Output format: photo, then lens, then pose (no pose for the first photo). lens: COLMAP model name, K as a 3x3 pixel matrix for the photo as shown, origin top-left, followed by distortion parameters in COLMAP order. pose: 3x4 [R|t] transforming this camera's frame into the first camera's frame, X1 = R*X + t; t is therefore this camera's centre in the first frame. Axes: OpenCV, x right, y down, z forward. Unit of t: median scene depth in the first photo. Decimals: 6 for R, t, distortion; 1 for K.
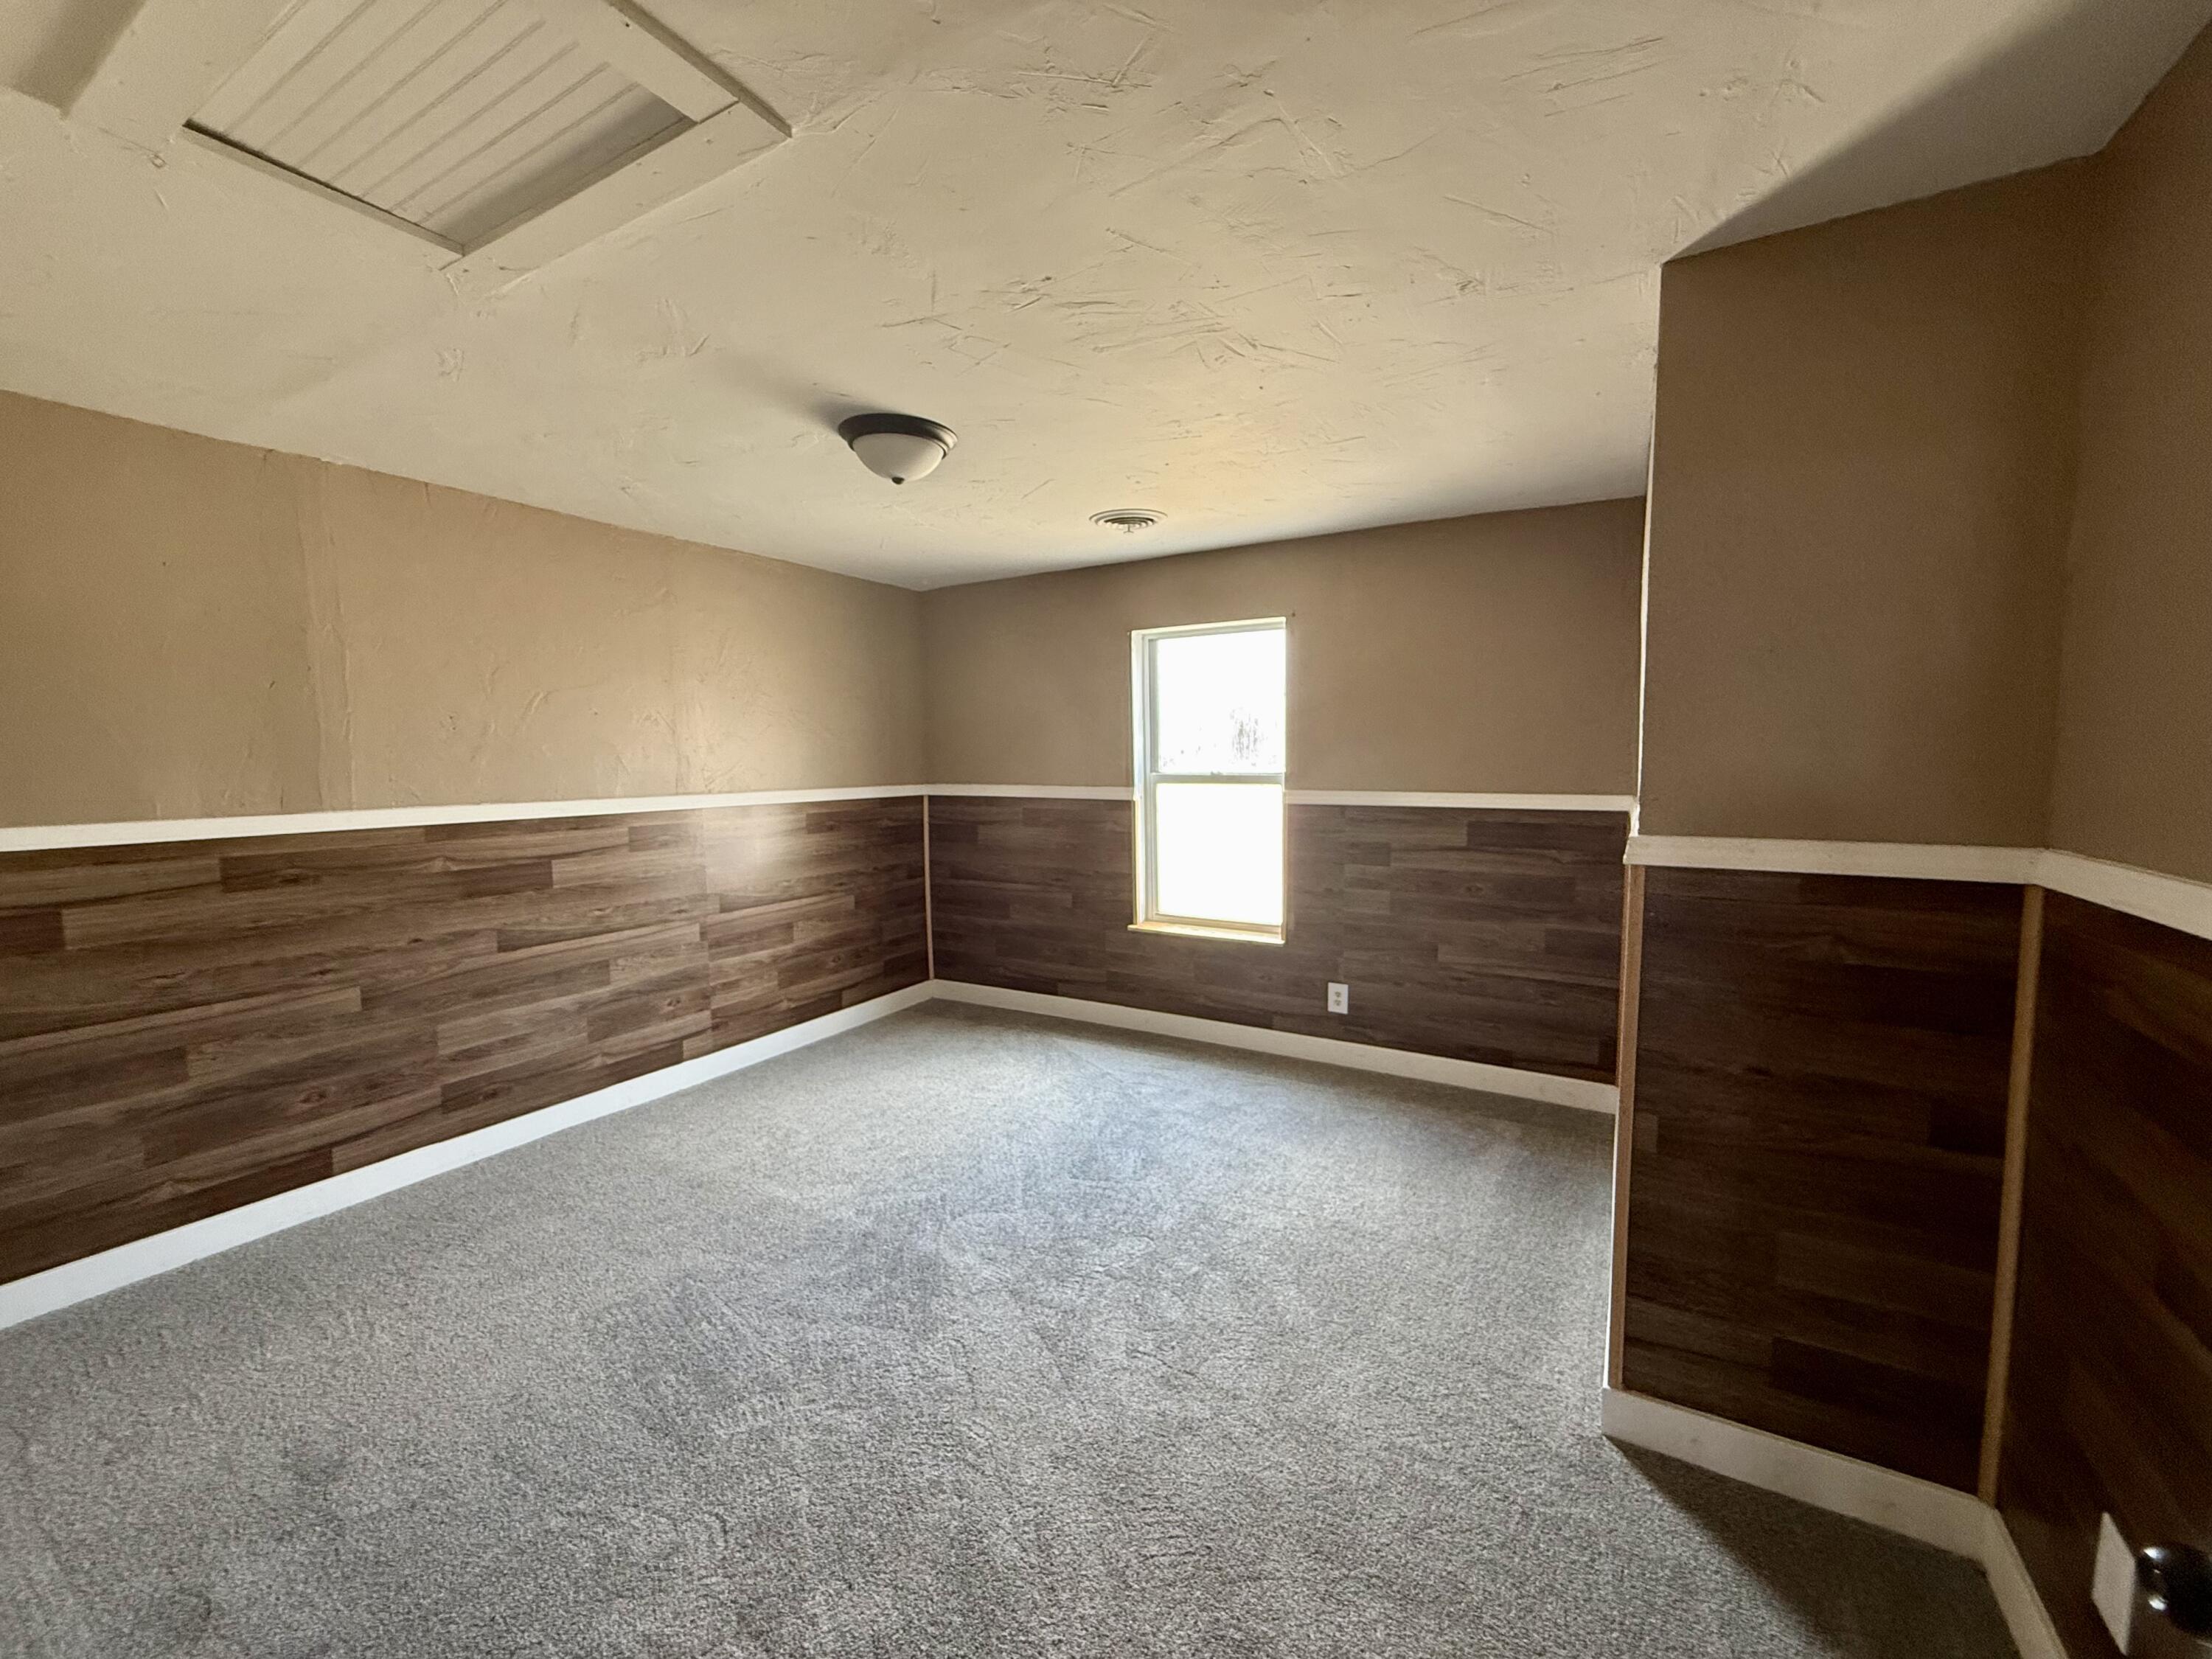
lens RADIAL K [[884.0, 0, 1104.9], [0, 884.0, 849.7], [0, 0, 1]] dist [-0.001250, -0.000170]
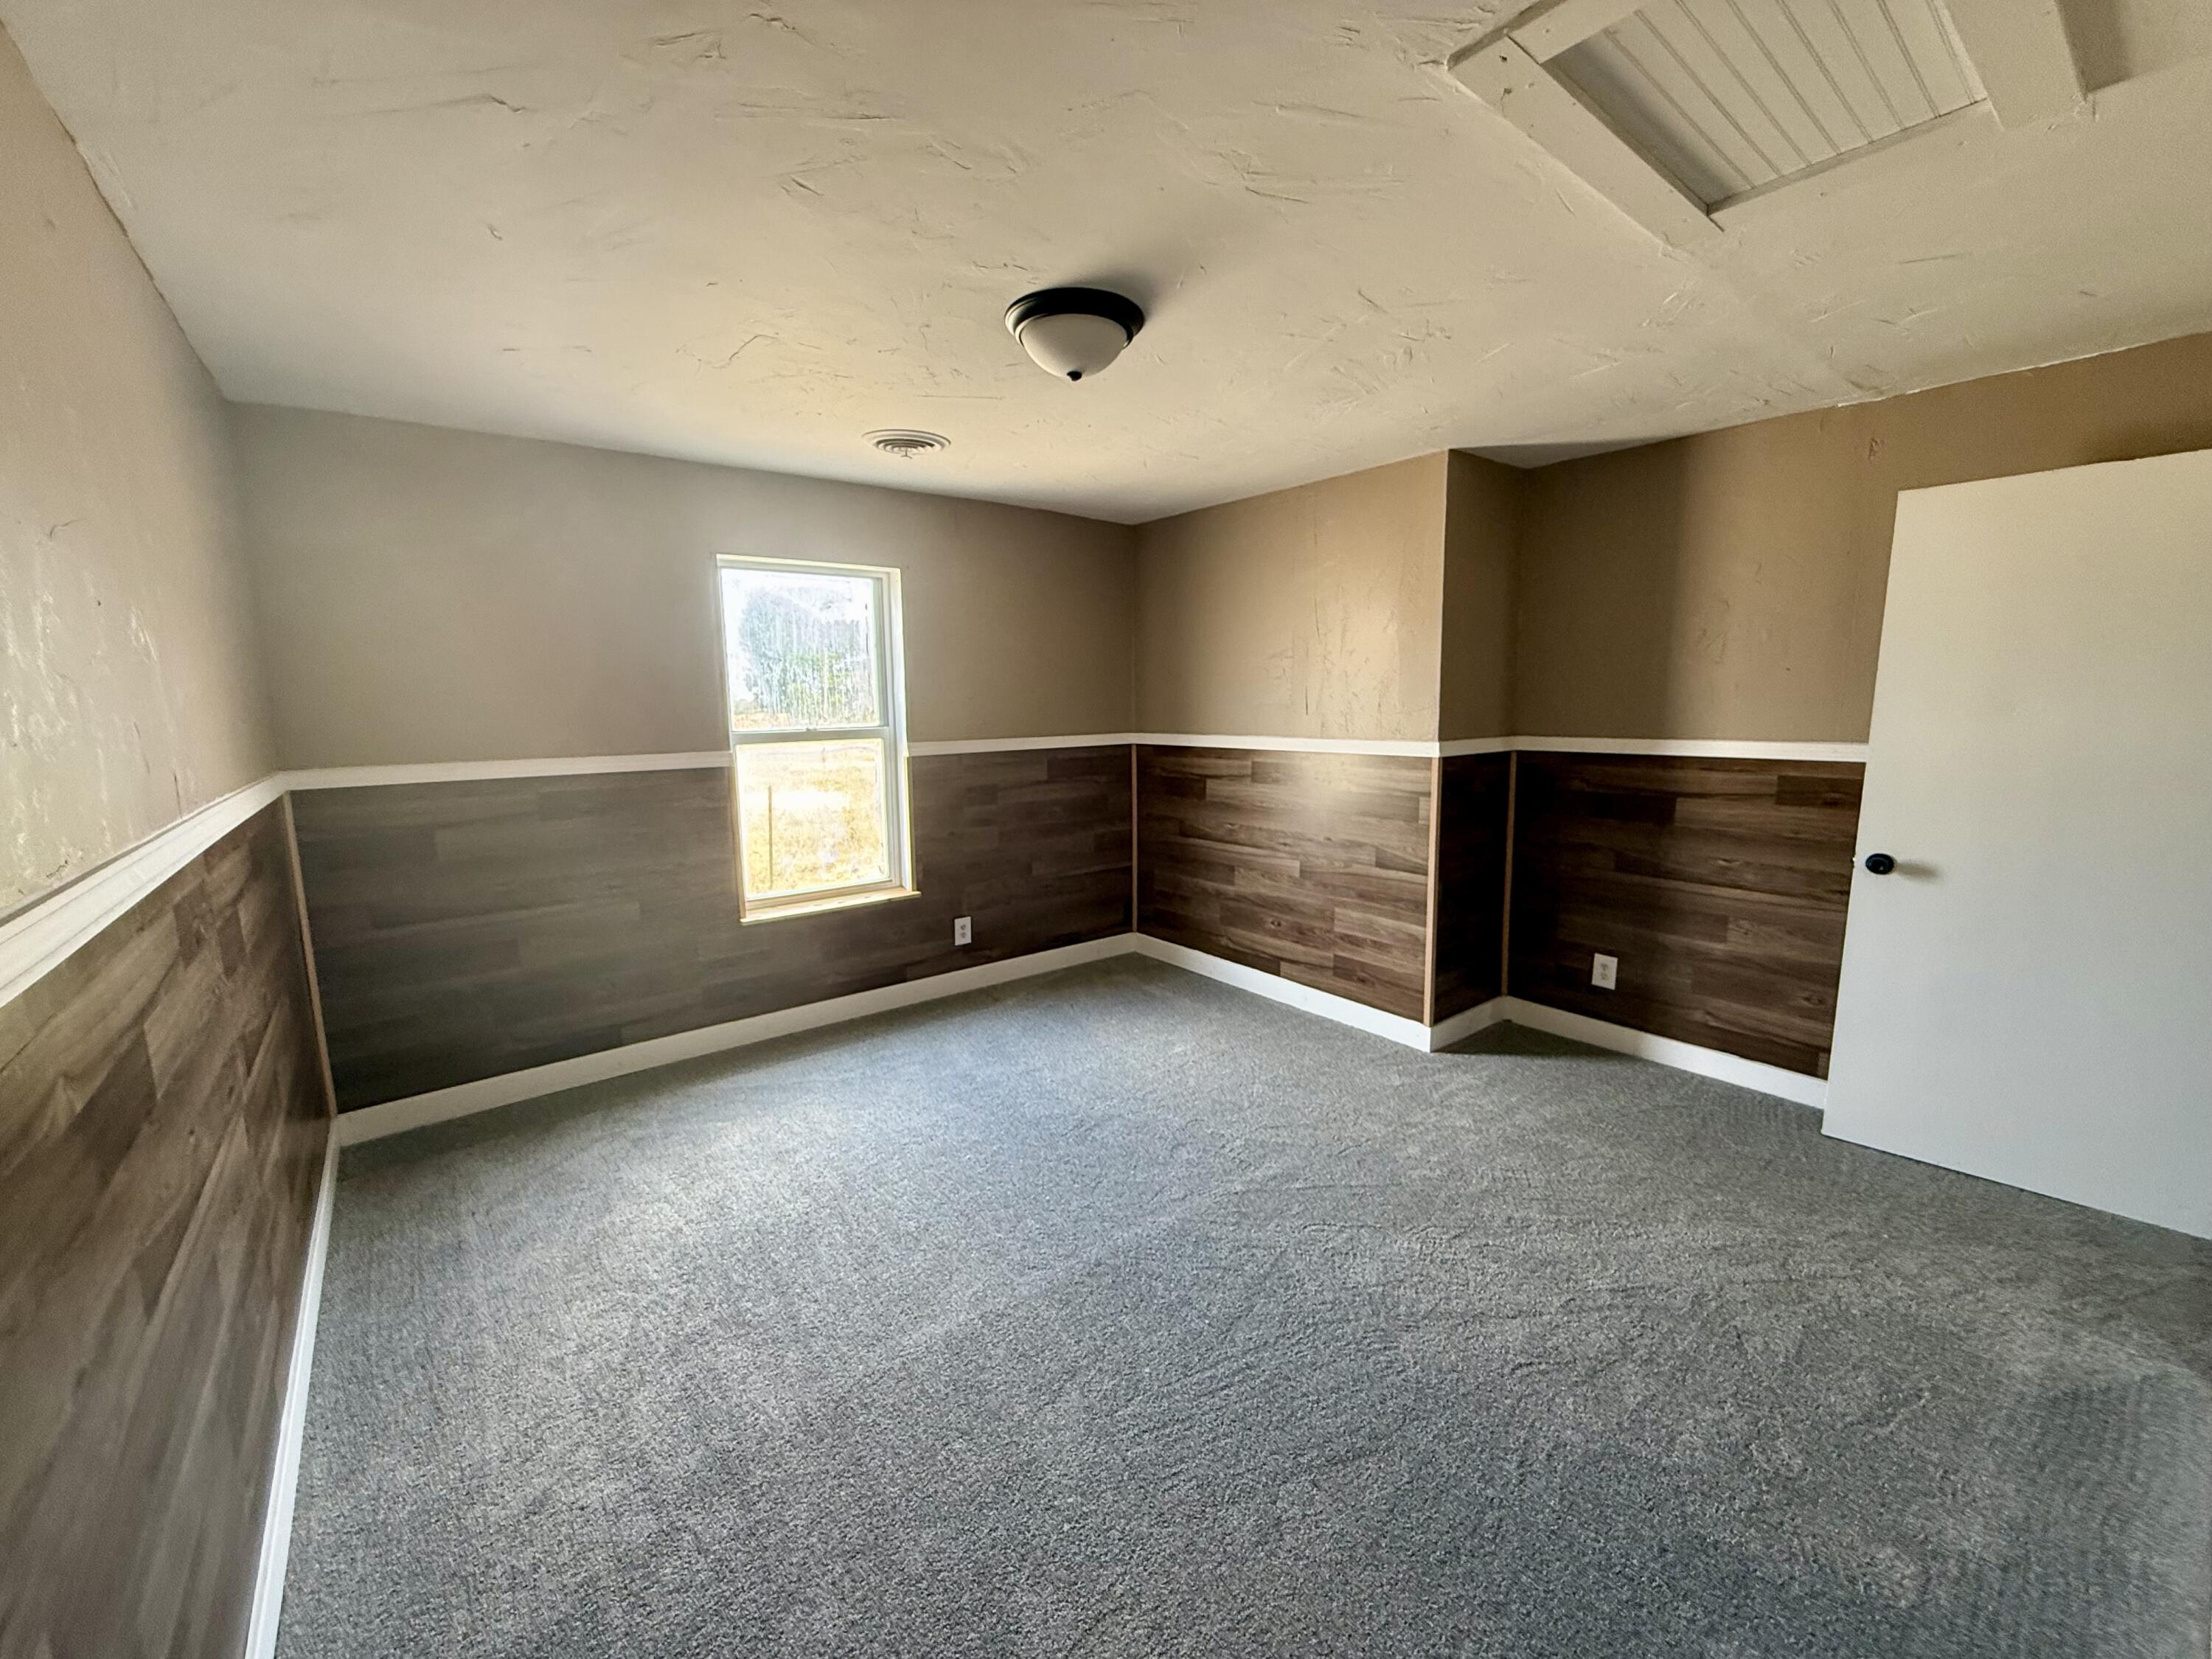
lens RADIAL K [[884.1, 0, 1095.1], [0, 884.1, 826.5], [0, 0, 1]] dist [0.000390, 0.000039]
pose [[0.358969, -0.126710, 0.924708, -0.720743], [0.115776, 0.989135, 0.090595, -0.042733], [-0.926141, 0.074538, 0.369739, 0.467425]]
